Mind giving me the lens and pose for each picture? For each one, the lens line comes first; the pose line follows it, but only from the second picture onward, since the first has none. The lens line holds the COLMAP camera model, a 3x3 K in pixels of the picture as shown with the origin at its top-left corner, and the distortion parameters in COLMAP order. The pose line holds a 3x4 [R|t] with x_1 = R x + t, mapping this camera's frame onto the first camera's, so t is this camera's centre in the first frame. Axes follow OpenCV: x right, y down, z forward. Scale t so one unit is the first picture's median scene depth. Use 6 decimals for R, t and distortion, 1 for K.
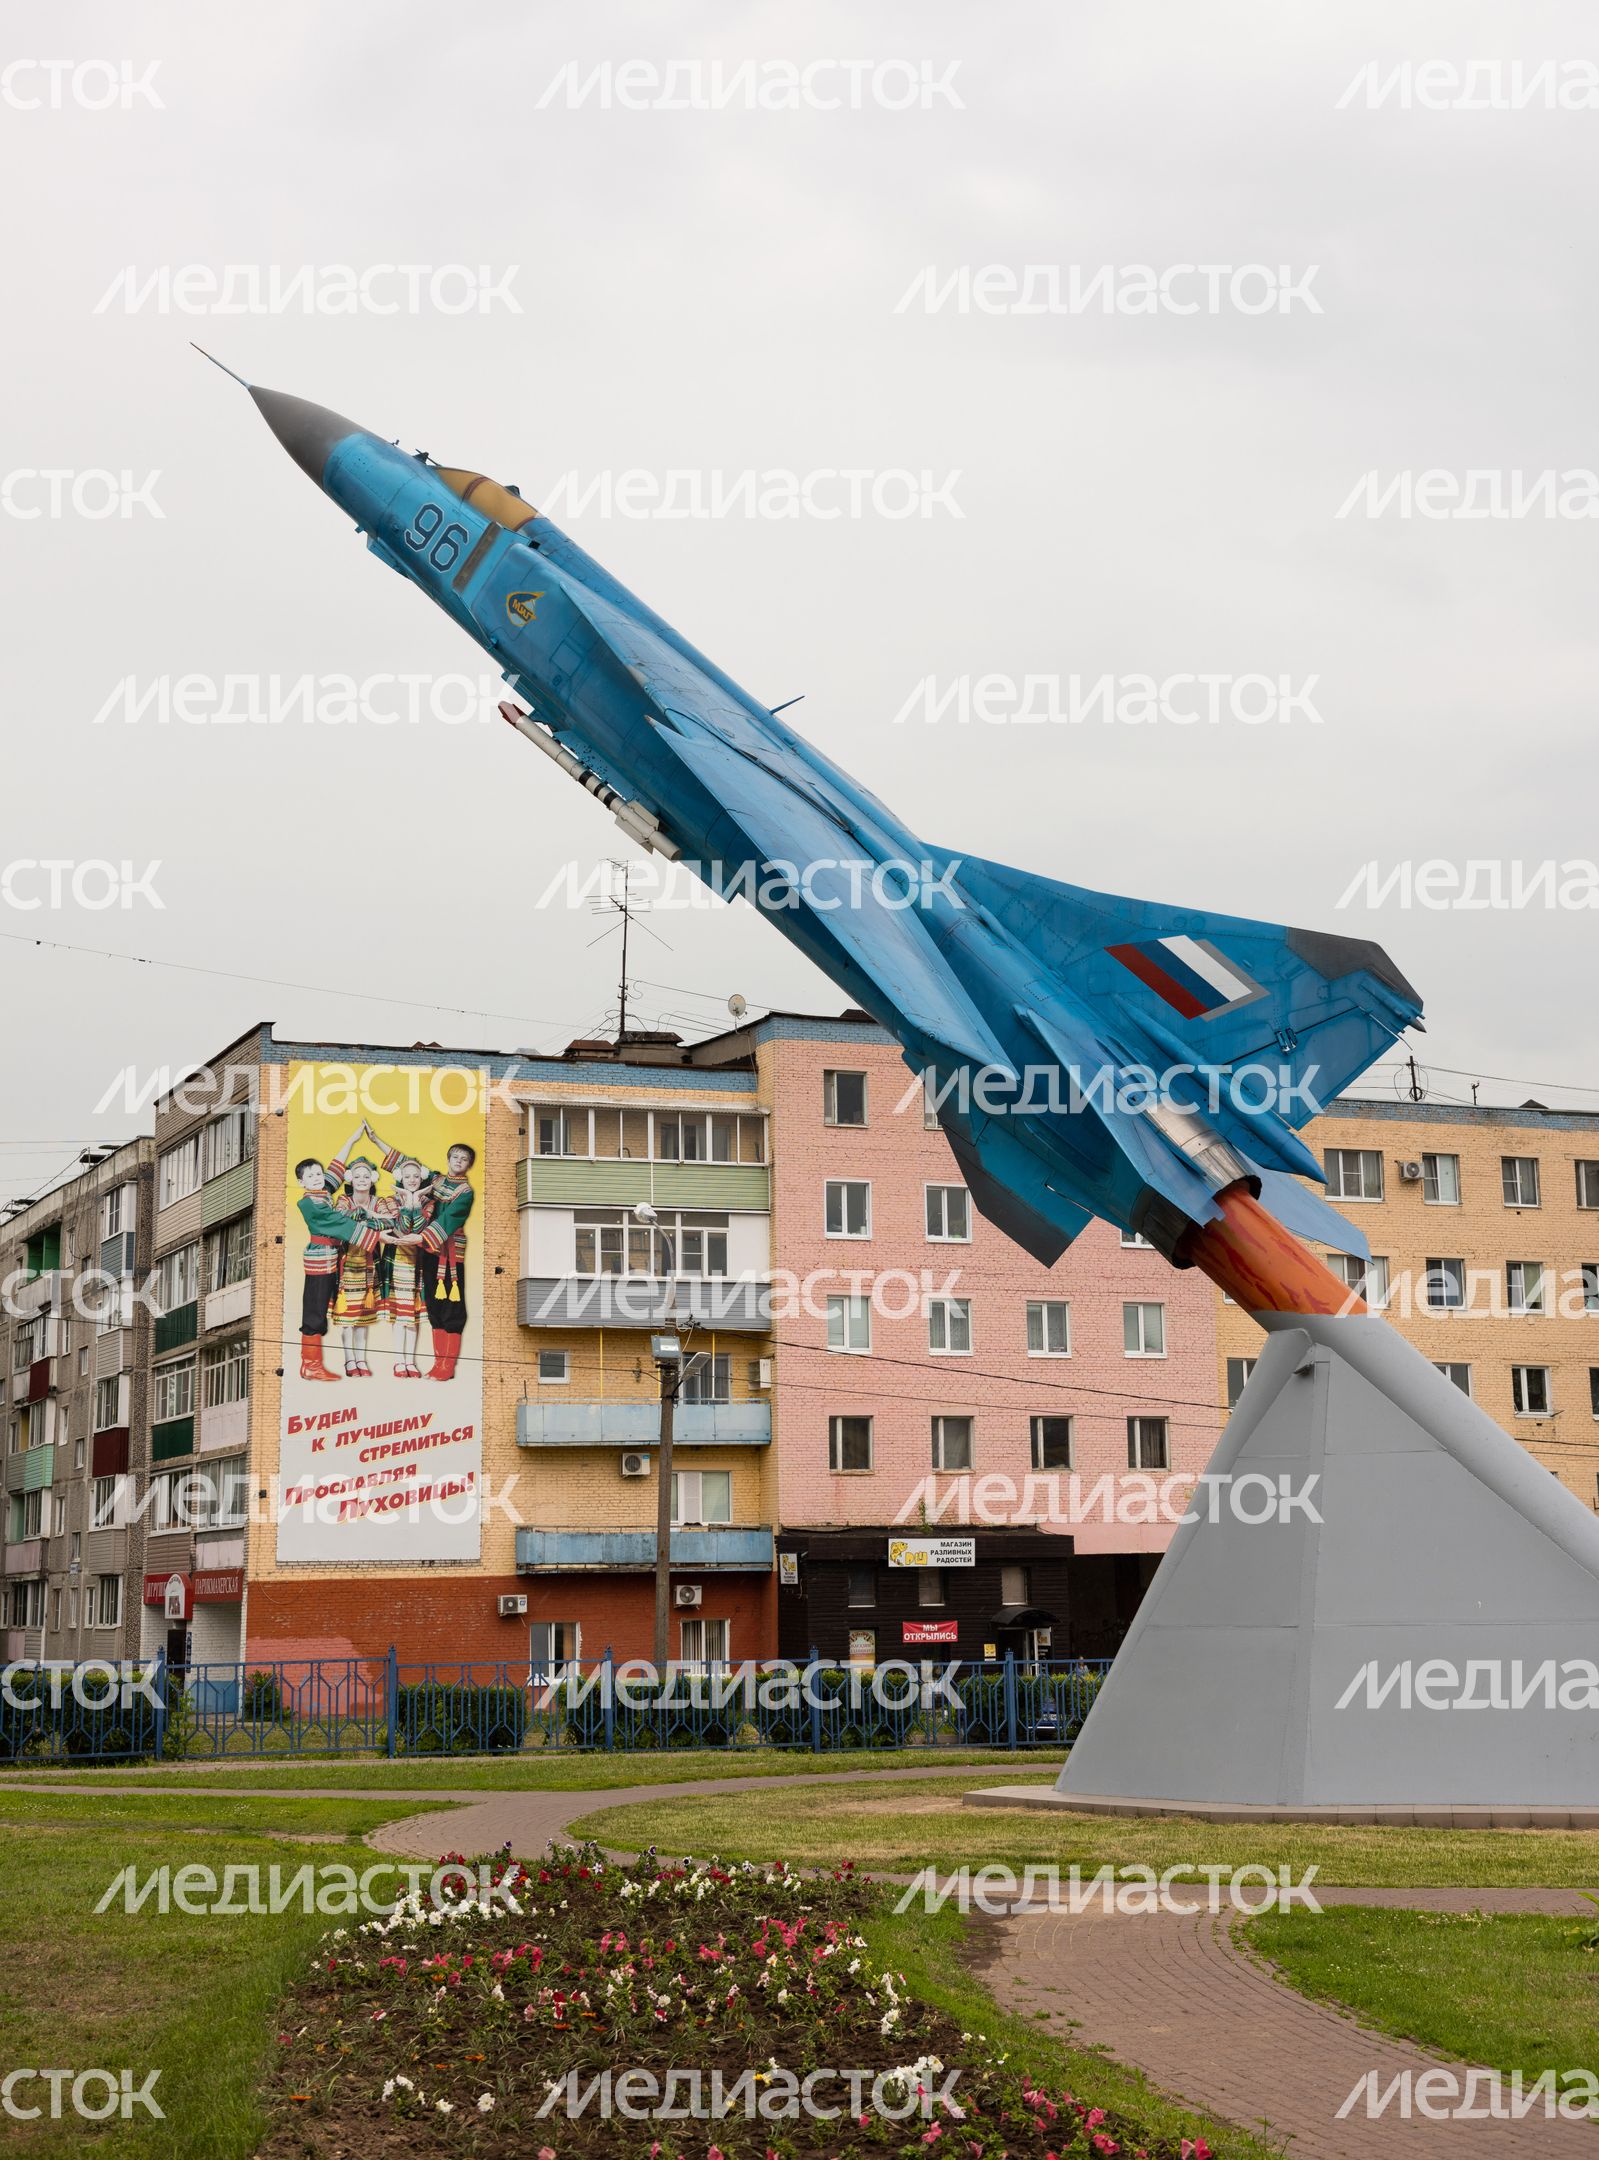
lens RADIAL K [[3228.1, 0, 794.4], [0, 3228.1, 964.6], [0, 0, 1]] dist [0.137276, 0.000000]
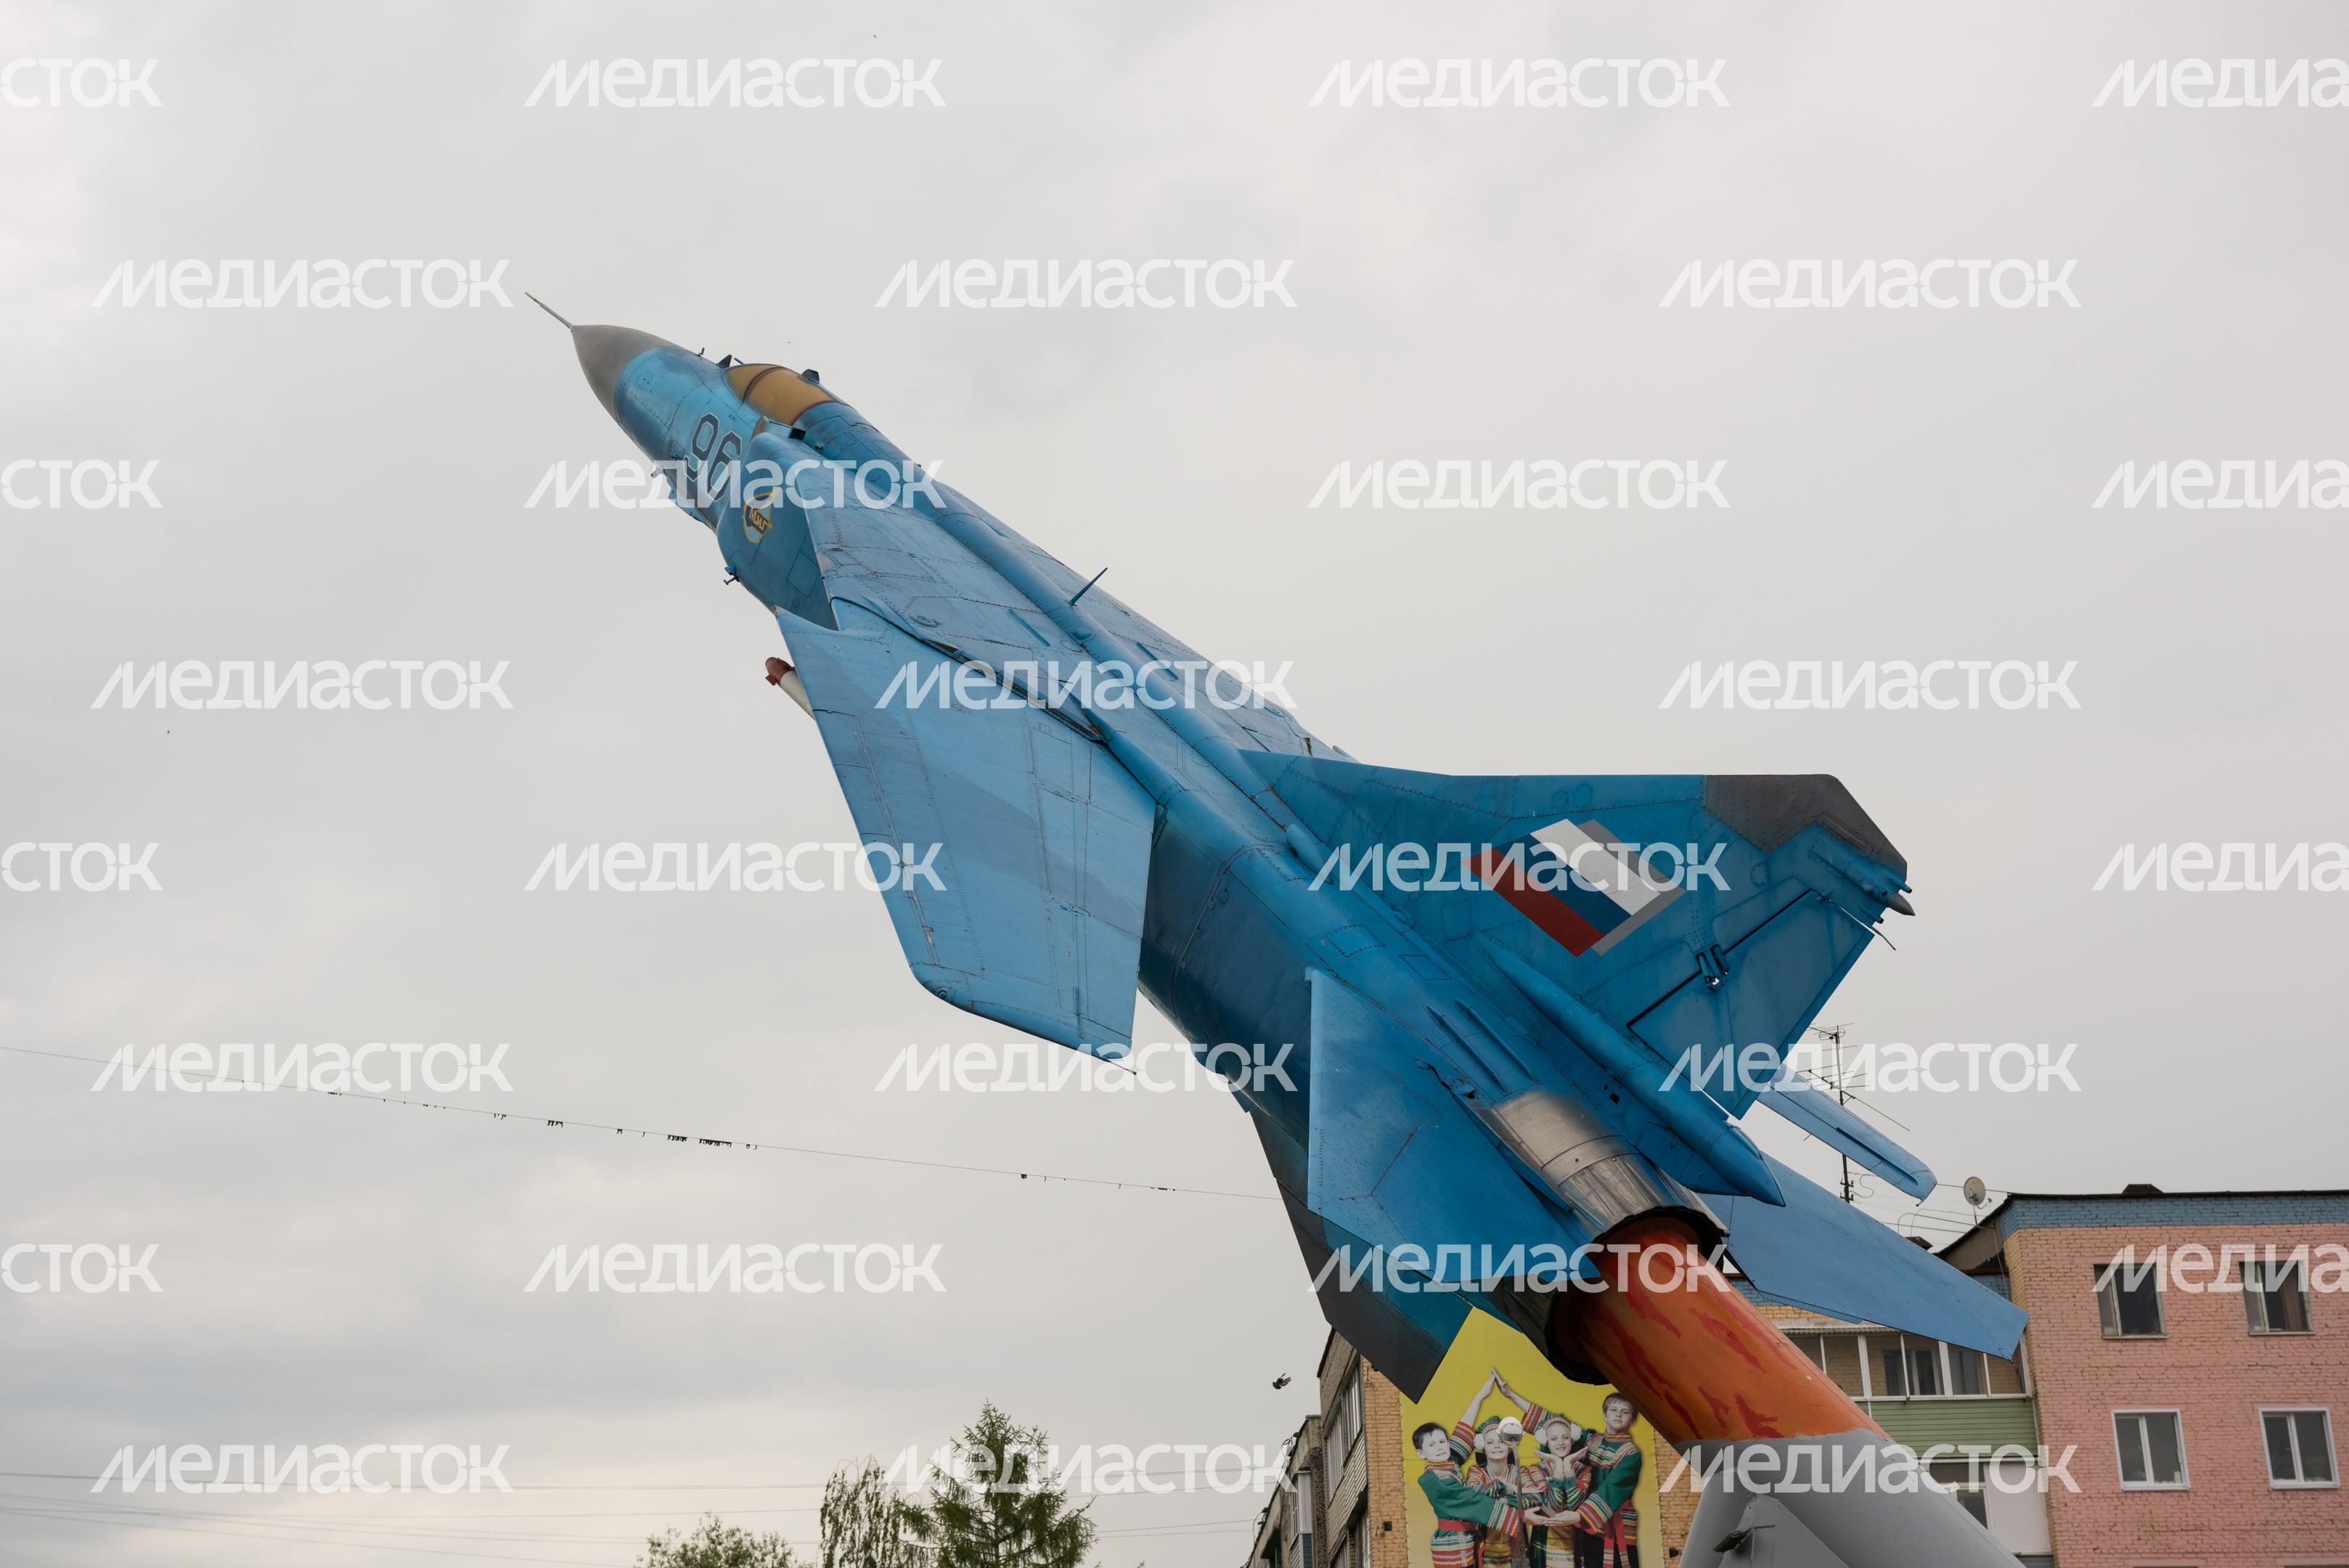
lens RADIAL K [[3457.1, 0, 1163.9], [0, 3457.1, 789.7], [0, 0, 1]] dist [0.131430, 0.000000]
pose [[0.930965, -0.133917, -0.339663, 0.105639], [0.086367, 0.984677, -0.151502, 0.029799], [0.354747, 0.111707, 0.928265, 0.149248]]
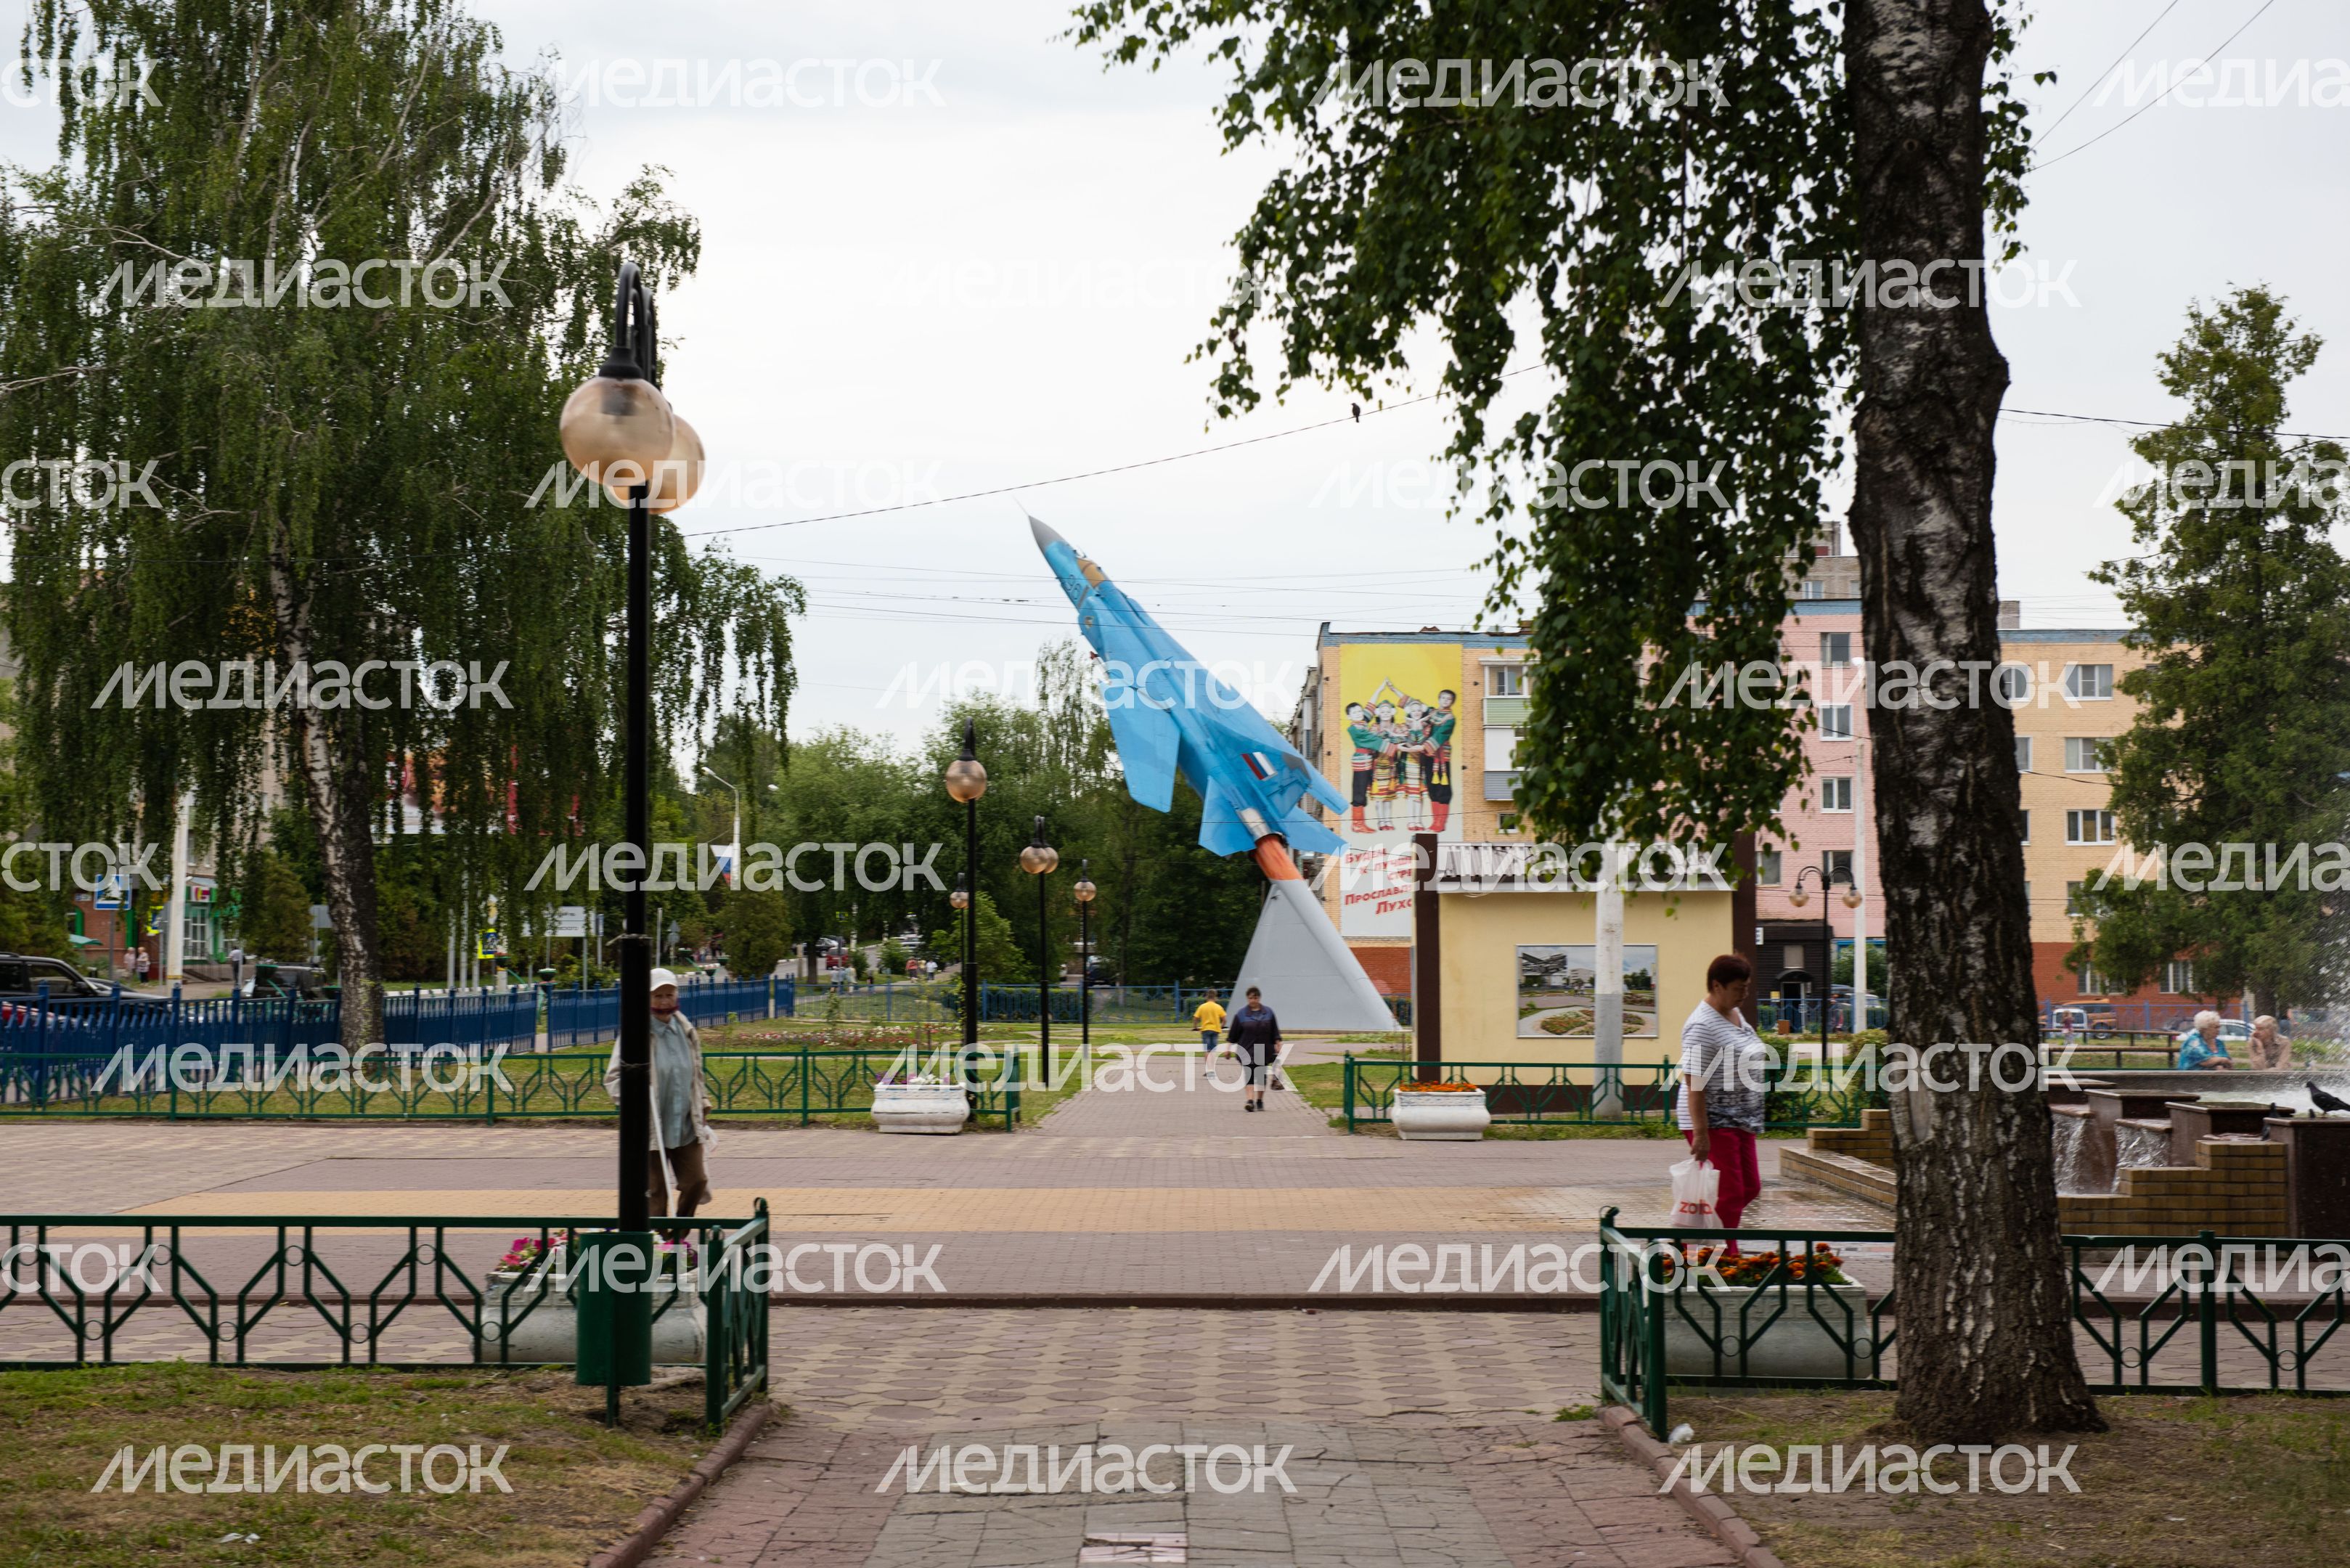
lens RADIAL K [[4153.8, 0, 1173.1], [0, 4153.8, 780.2], [0, 0, 1]] dist [0.146484, 0.000000]
pose [[0.917137, -0.004836, -0.398542, 0.623034], [0.065982, 0.987972, 0.139851, -0.207812], [0.393072, -0.154559, 0.906425, -0.997226]]
